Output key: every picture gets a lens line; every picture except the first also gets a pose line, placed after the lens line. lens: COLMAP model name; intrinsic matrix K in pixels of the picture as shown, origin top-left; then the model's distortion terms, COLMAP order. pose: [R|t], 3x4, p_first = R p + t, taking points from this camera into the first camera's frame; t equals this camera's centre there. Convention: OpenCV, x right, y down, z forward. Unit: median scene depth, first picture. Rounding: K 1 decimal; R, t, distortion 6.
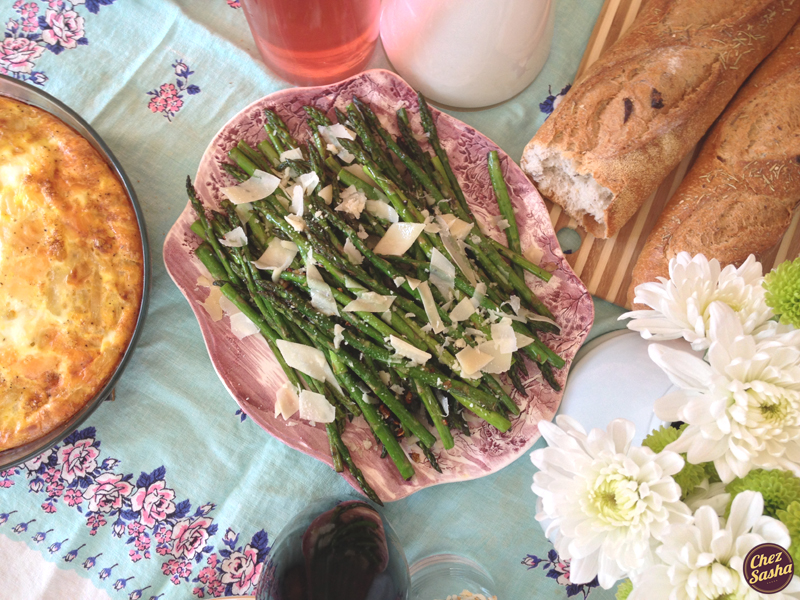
lens RADIAL K [[835.5, 0, 400.0], [0, 835.5, 300.0], [0, 0, 1]] dist [0.092382, -0.355368]
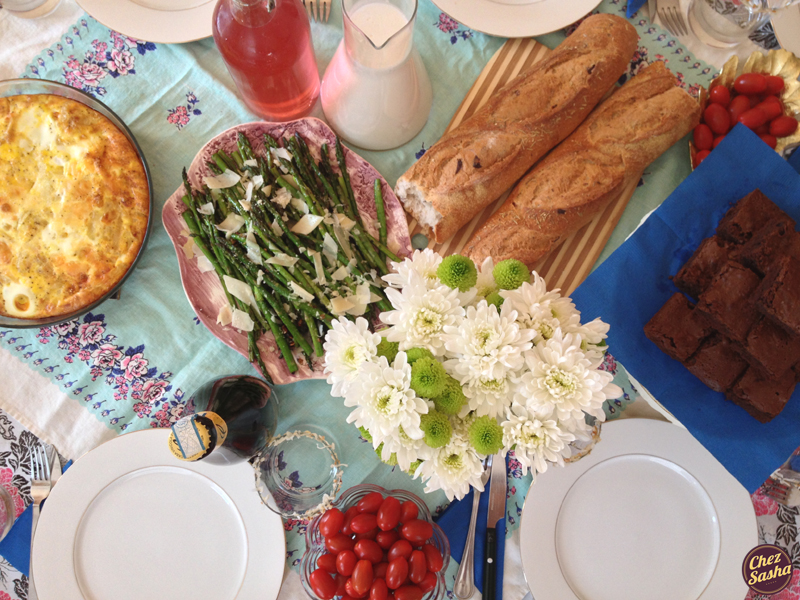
lens RADIAL K [[805.2, 0, 400.0], [0, 805.2, 300.0], [0, 0, 1]] dist [0.117615, -0.524082]
pose [[0.989488, 0.144618, -0.000259, 0.192364], [-0.144618, 0.989487, 0.000535, 0.044031], [0.000334, -0.000492, 1.000000, -0.548839]]
